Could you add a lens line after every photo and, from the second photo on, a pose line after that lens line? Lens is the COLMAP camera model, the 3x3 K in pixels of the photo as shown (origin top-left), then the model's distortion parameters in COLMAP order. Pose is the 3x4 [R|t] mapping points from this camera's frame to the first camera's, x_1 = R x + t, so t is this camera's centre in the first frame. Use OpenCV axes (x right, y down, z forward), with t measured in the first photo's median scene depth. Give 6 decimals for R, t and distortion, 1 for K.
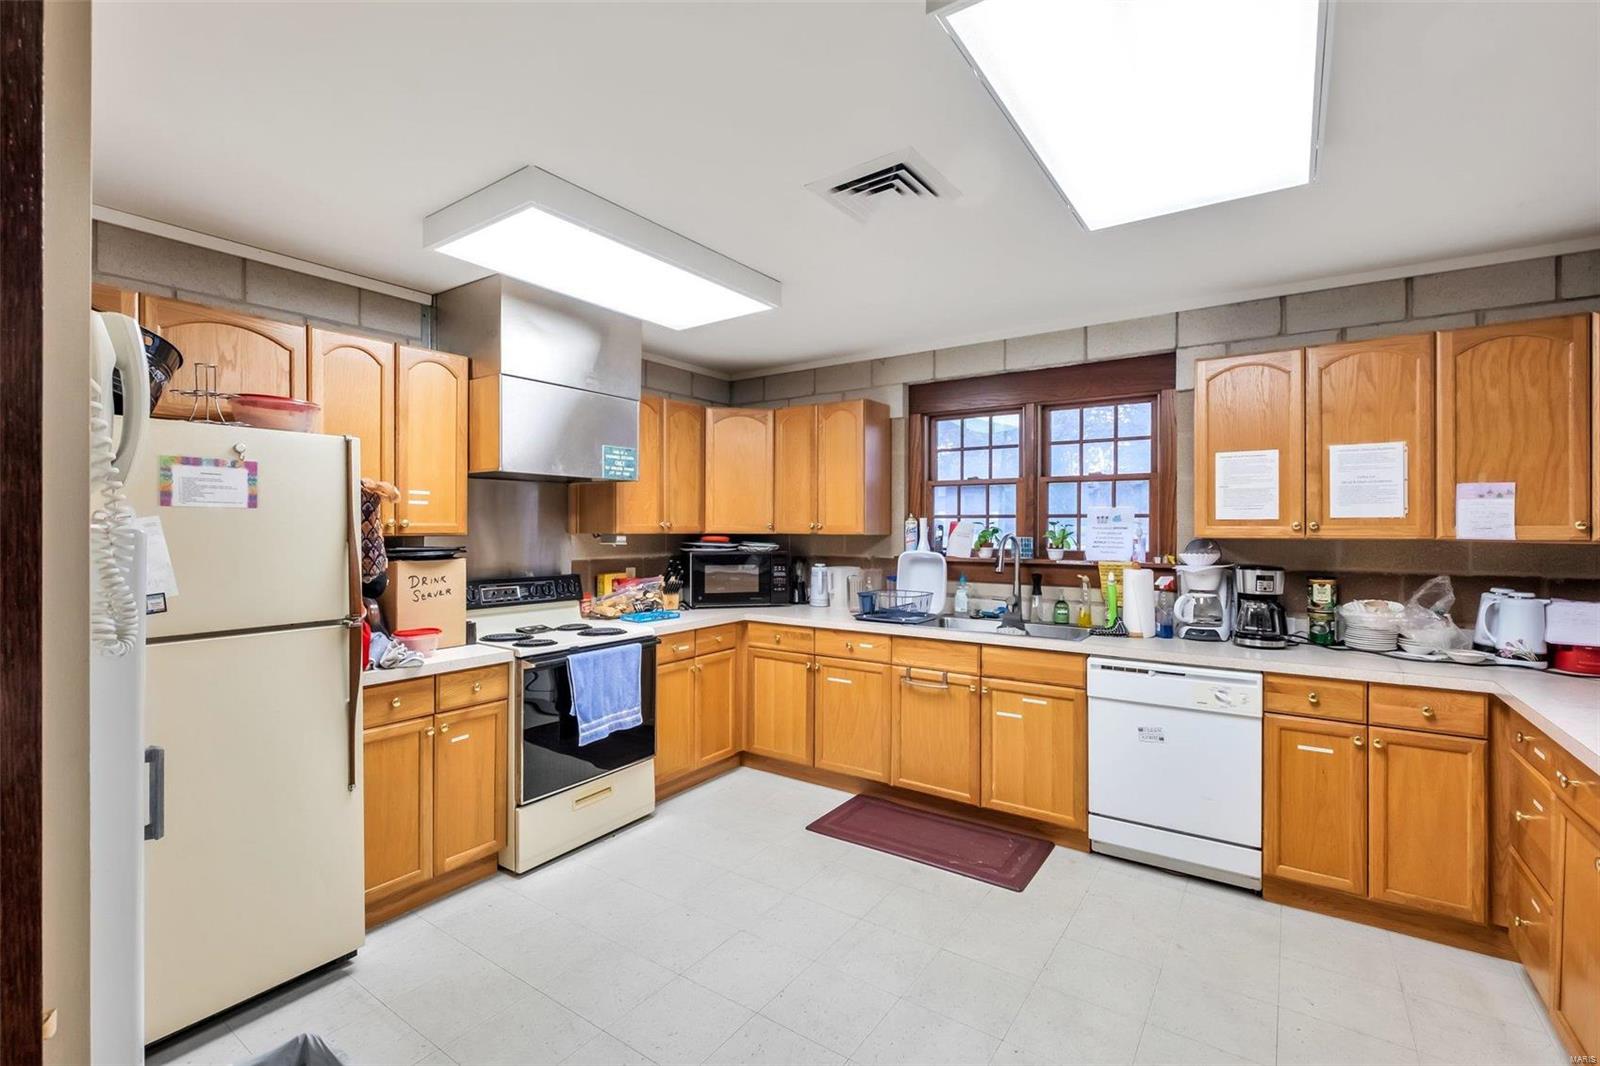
lens RADIAL K [[730.4, 0, 794.8], [0, 730.4, 527.4], [0, 0, 1]] dist [0.000084, -0.000172]
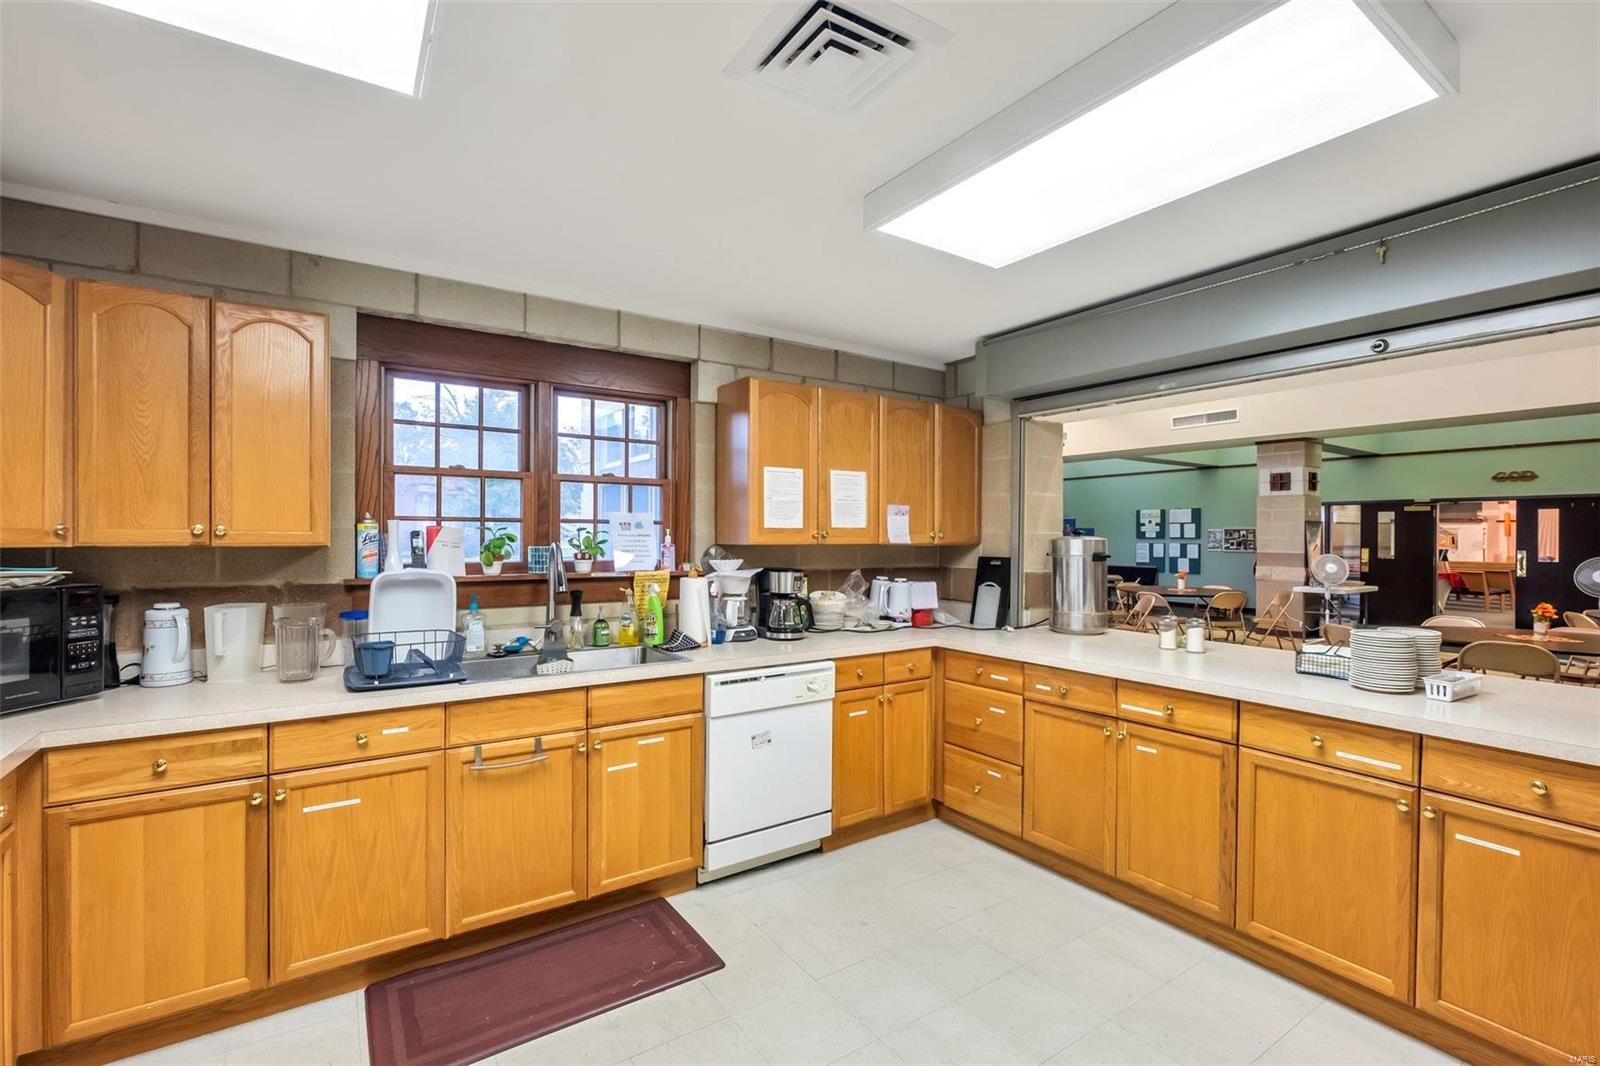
lens RADIAL K [[702.2, 0, 791.8], [0, 702.2, 535.8], [0, 0, 1]] dist [-0.000306, -0.000170]
pose [[0.365491, -0.001085, 0.930814, -0.372658], [-0.003400, 0.999991, 0.002501, -0.001534], [-0.930809, -0.004079, 0.365484, 0.561734]]
